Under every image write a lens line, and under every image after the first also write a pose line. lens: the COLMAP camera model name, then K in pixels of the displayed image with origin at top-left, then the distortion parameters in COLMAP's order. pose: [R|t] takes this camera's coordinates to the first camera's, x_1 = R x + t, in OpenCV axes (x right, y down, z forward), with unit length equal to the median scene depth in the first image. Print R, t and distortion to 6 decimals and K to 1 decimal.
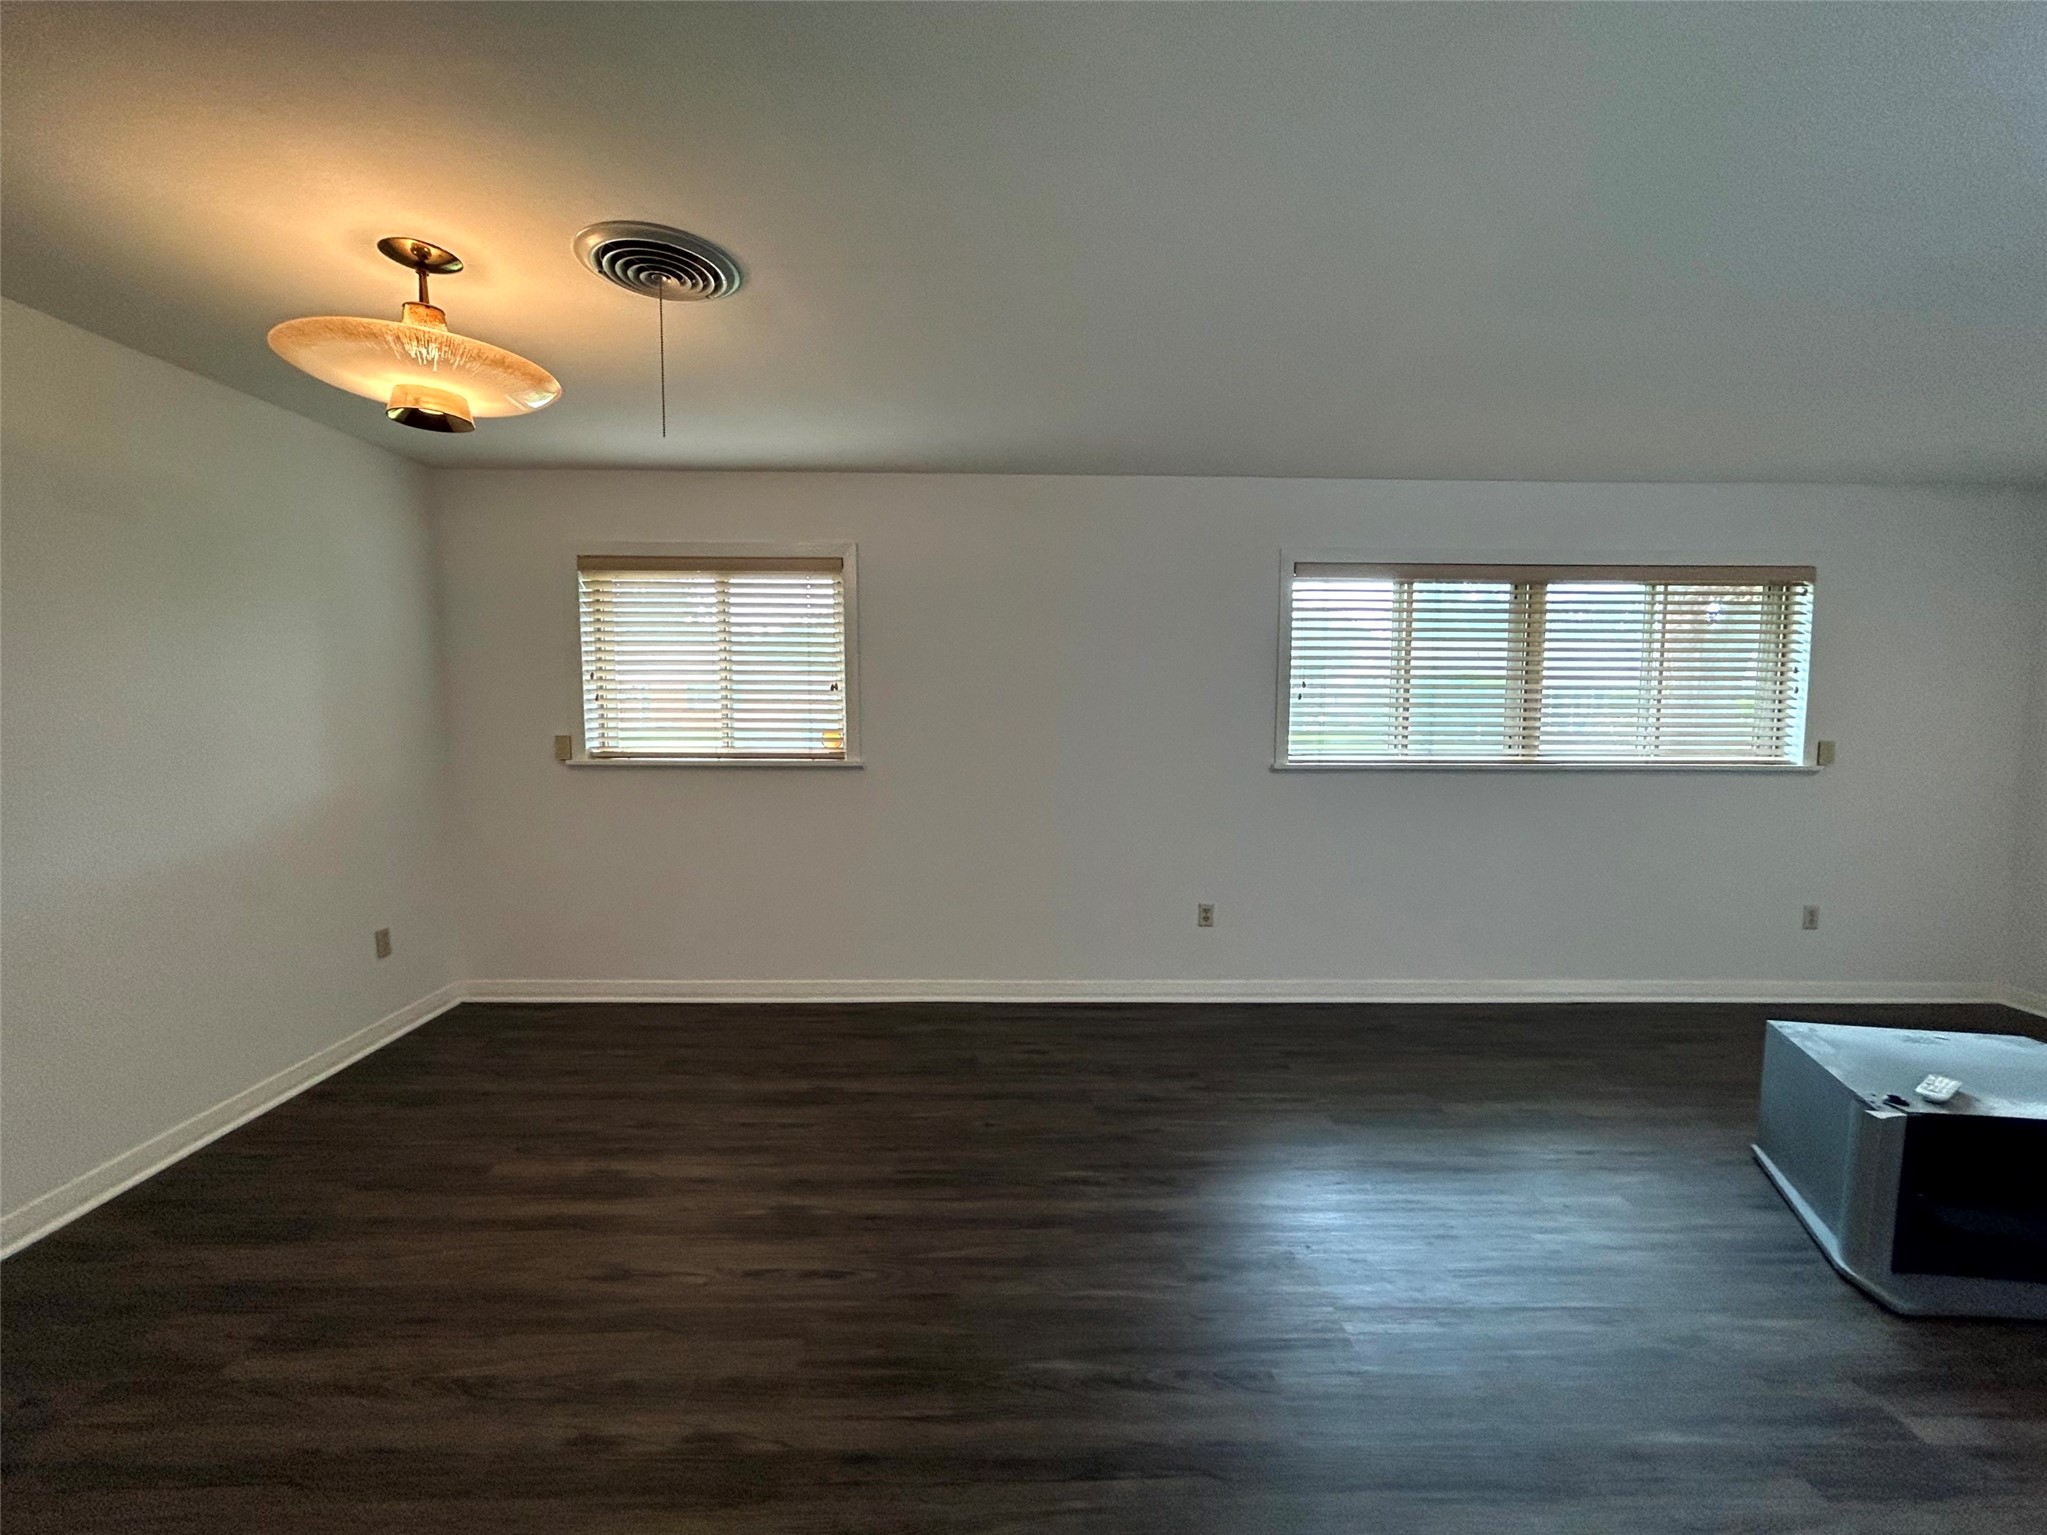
lens RADIAL K [[826.3, 0, 1029.0], [0, 826.3, 759.5], [0, 0, 1]] dist [-0.000323, -0.000428]
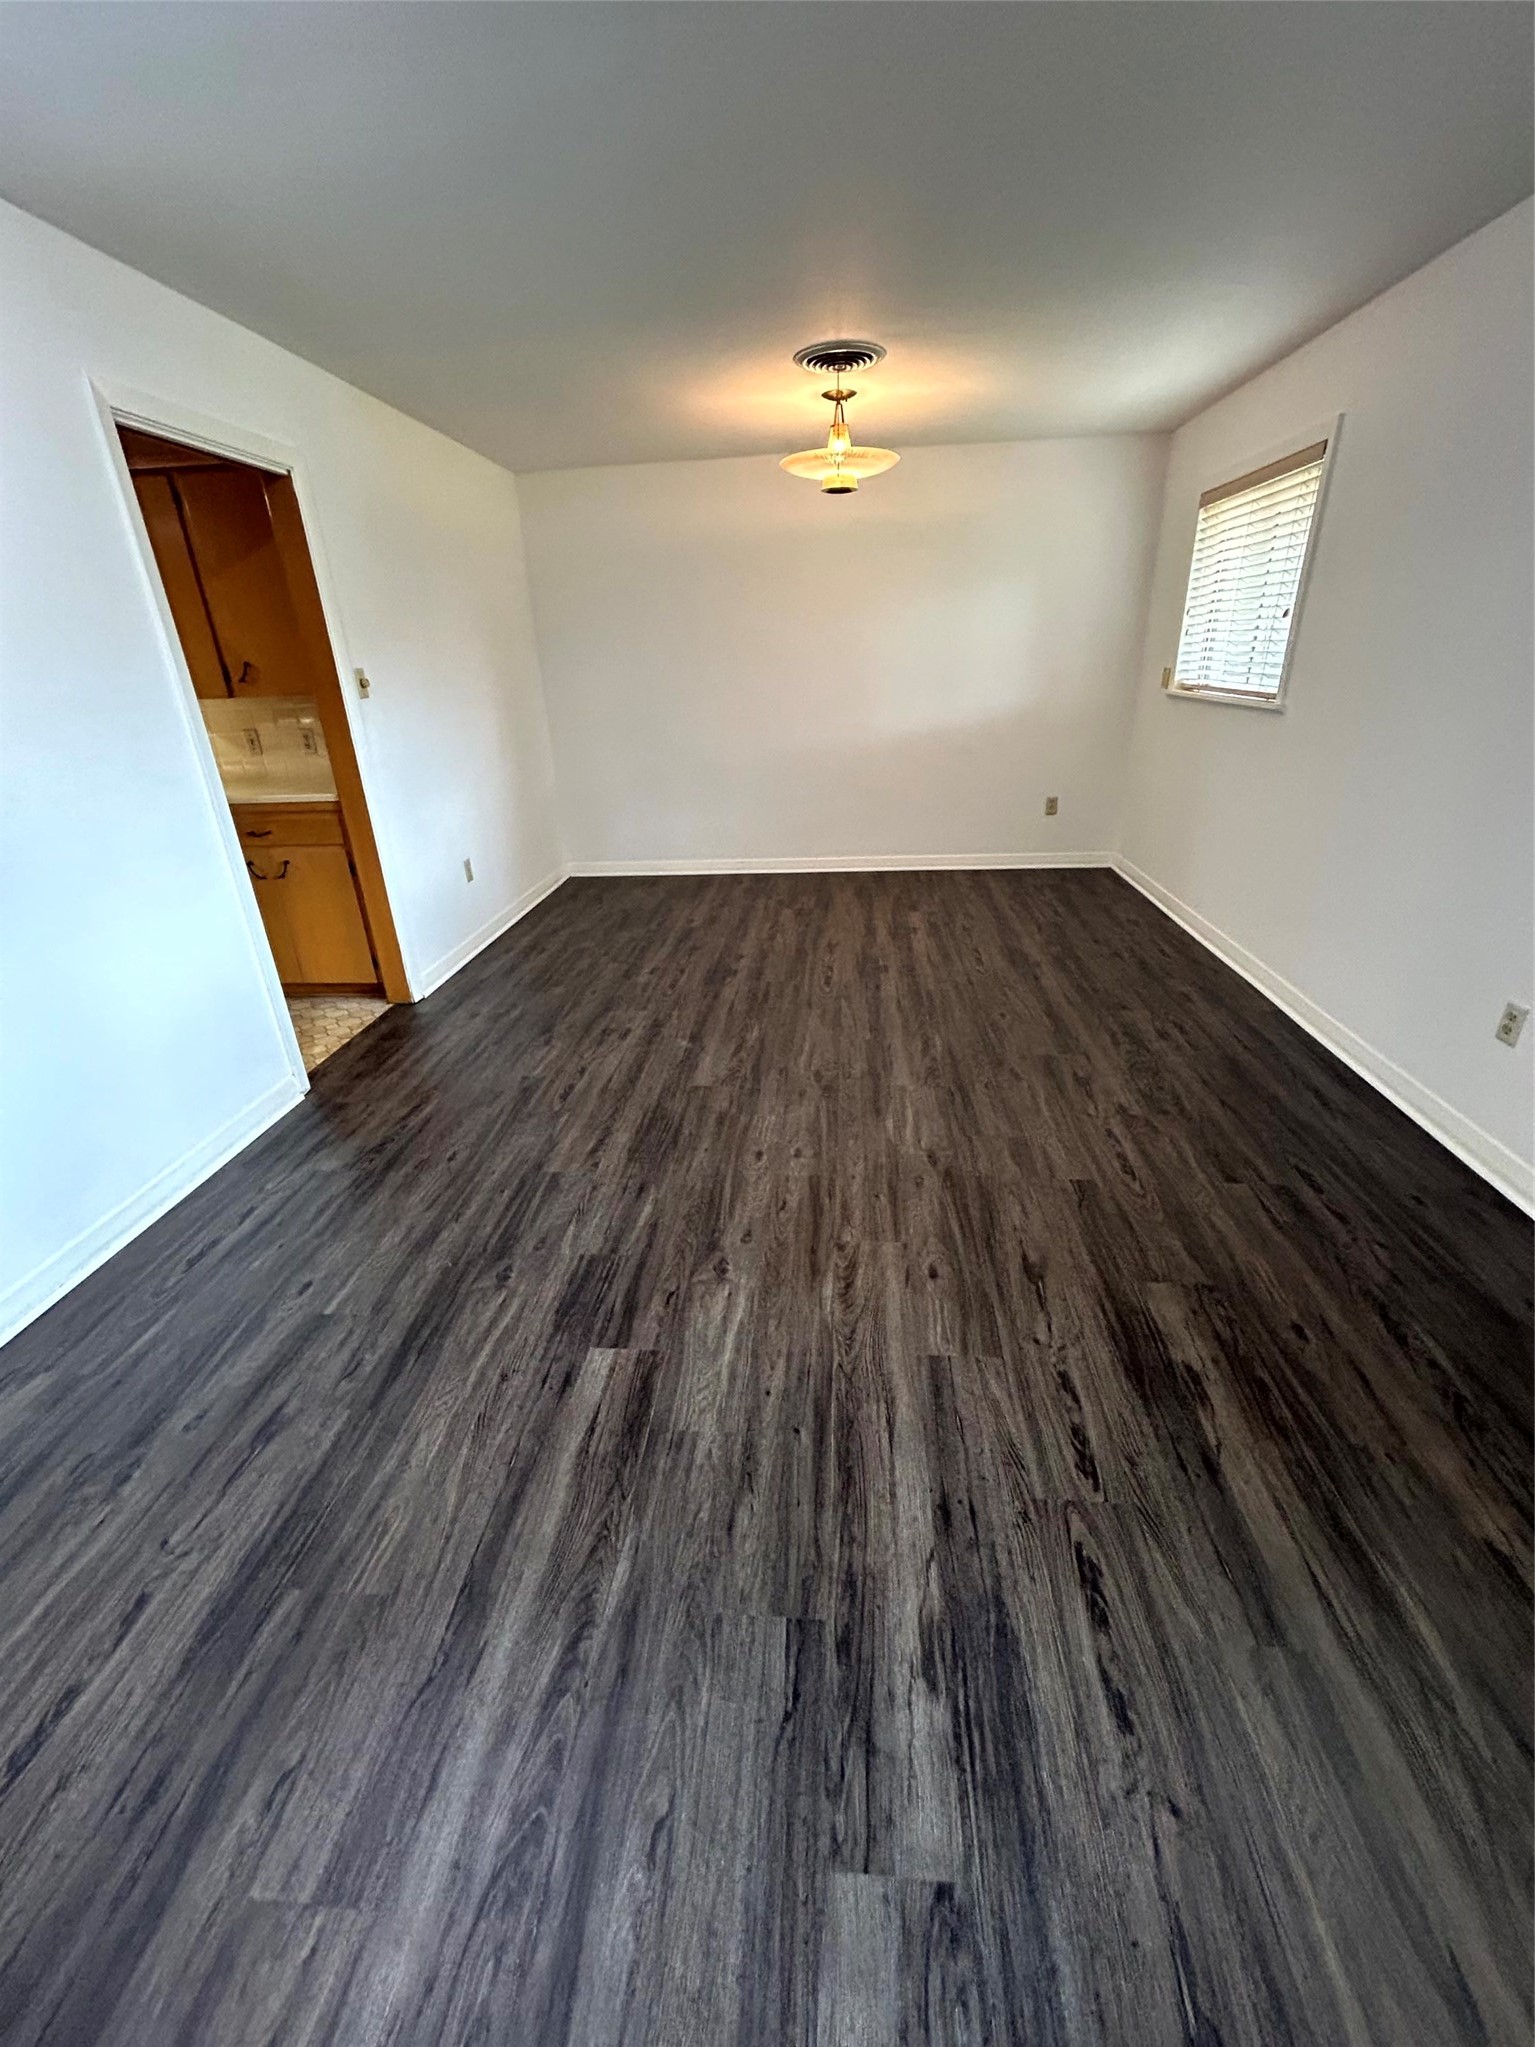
lens RADIAL K [[840.5, 0, 767.5], [0, 840.5, 1023.5], [0, 0, 1]] dist [-0.000647, 0.001242]
pose [[-0.103513, 0.400889, -0.910260, 1.066702], [-0.042202, 0.912582, 0.406711, -0.036279], [0.993732, 0.080515, -0.077545, 0.711197]]
